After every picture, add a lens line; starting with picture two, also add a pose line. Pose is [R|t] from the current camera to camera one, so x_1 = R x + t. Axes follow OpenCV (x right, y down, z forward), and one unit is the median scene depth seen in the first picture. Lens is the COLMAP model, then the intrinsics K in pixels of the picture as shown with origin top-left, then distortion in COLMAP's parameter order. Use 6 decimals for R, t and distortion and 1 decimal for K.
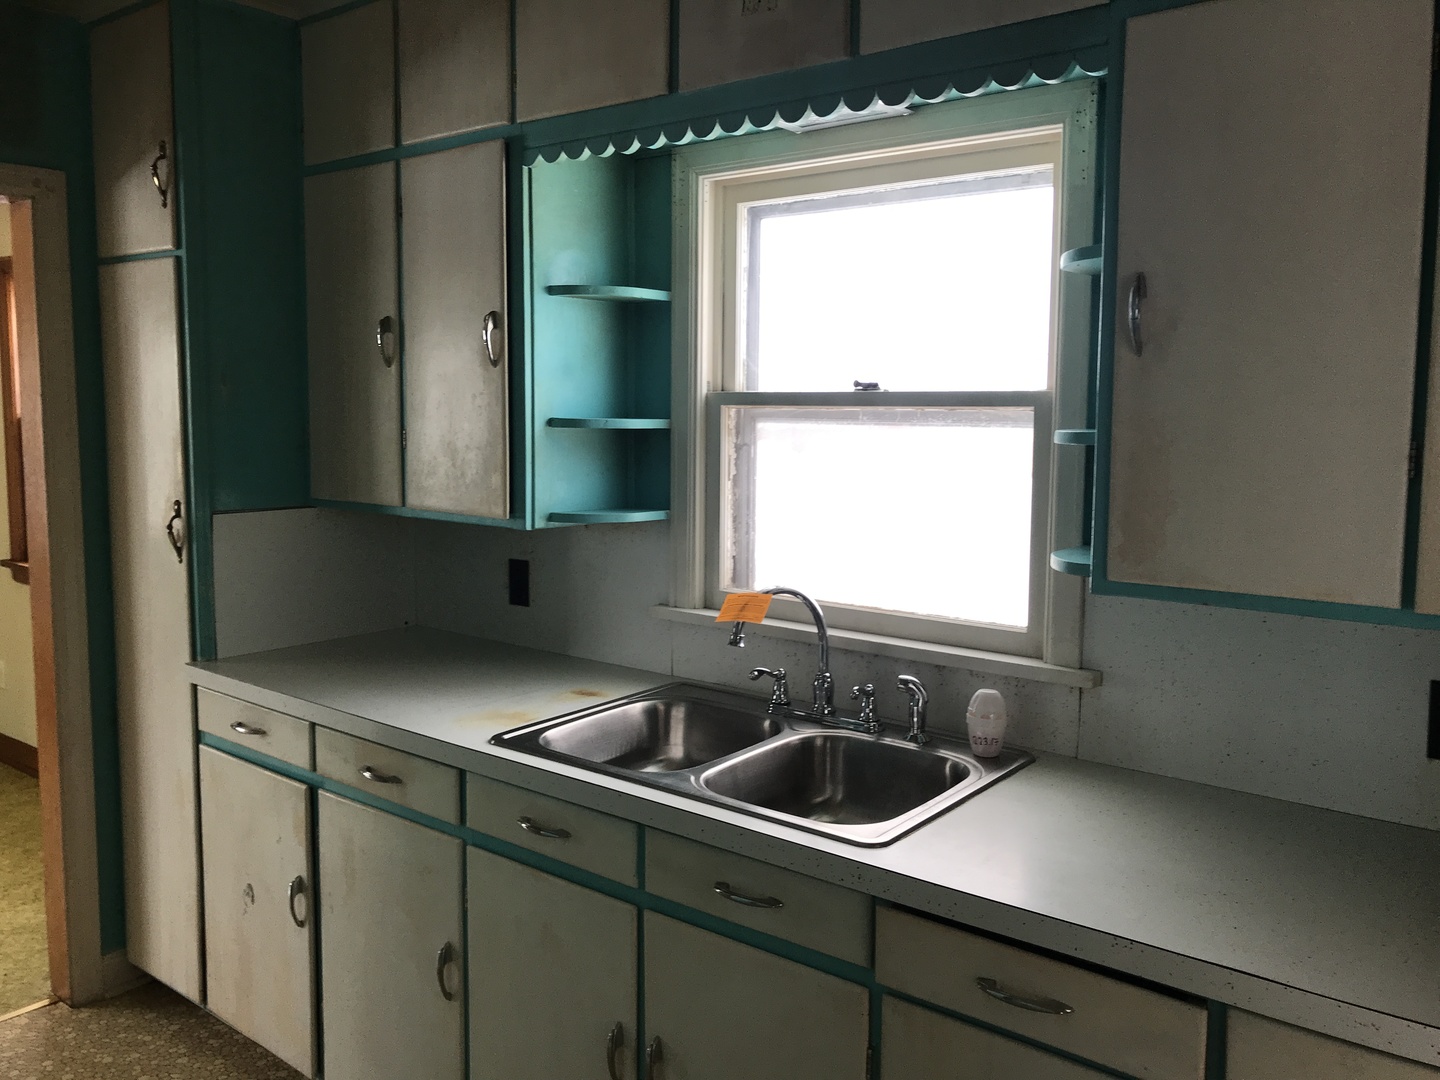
lens RADIAL K [[1214.3, 0, 723.3], [0, 1214.3, 534.6], [0, 0, 1]] dist [0.054184, -0.066947]
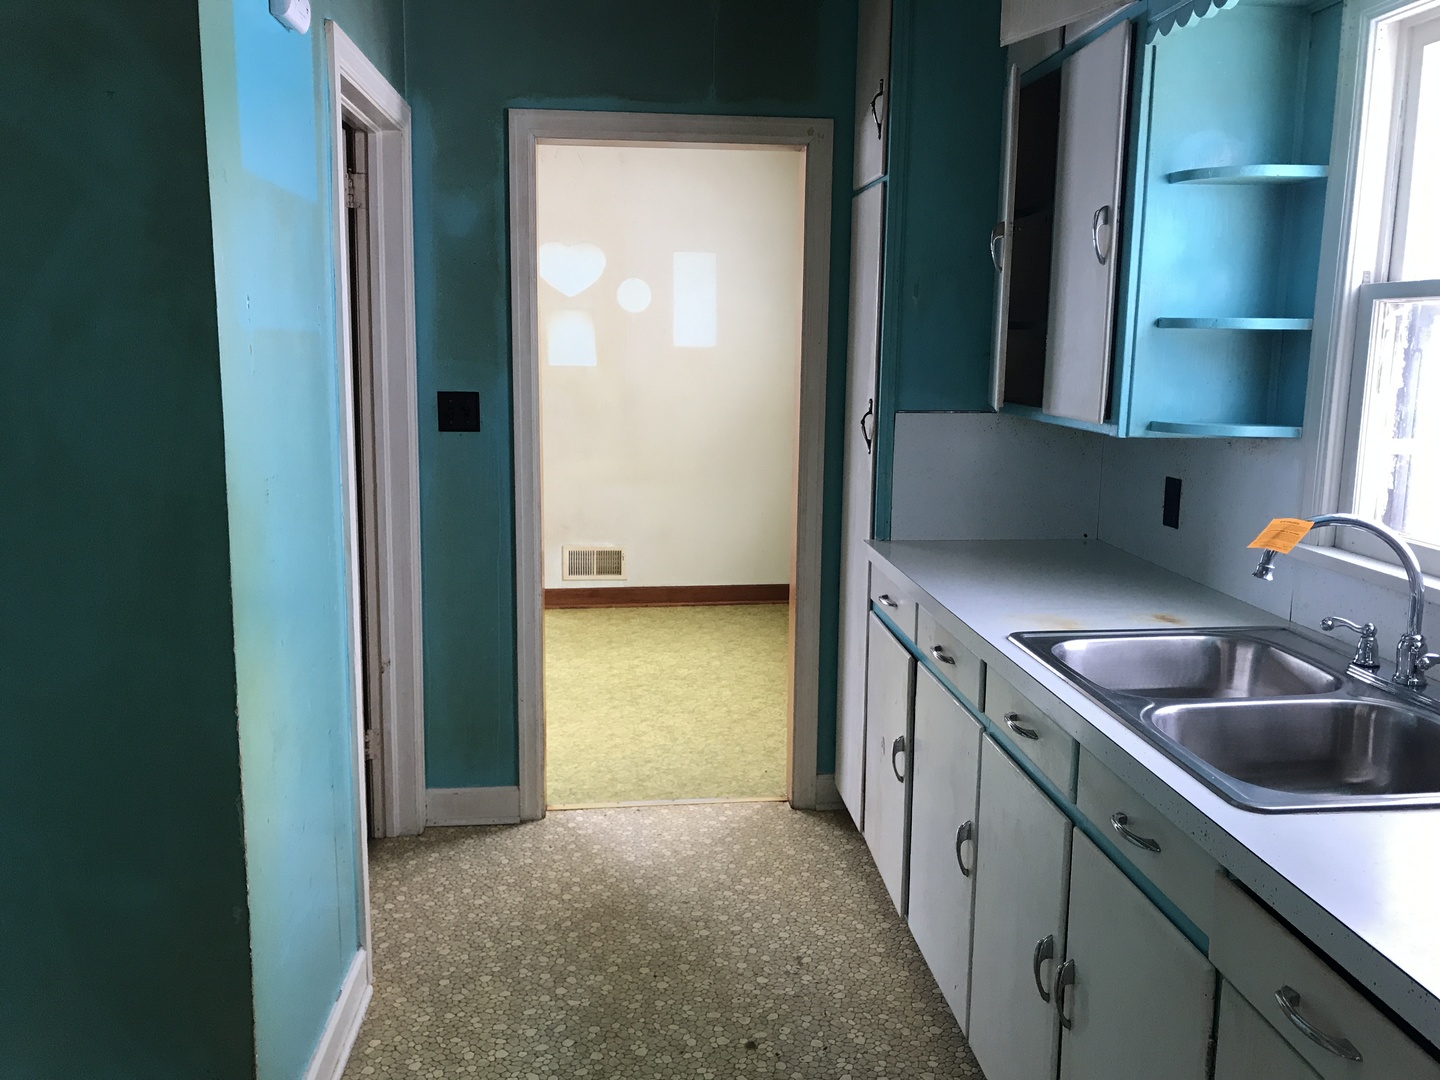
lens RADIAL K [[1214.3, 0, 719.5], [0, 1214.3, 543.6], [0, 0, 1]] dist [0.054184, -0.066947]
pose [[0.686638, 0.119672, -0.717082, 0.309656], [-0.082423, 0.992813, 0.086764, 0.020927], [0.722312, -0.000471, 0.691567, 0.108278]]
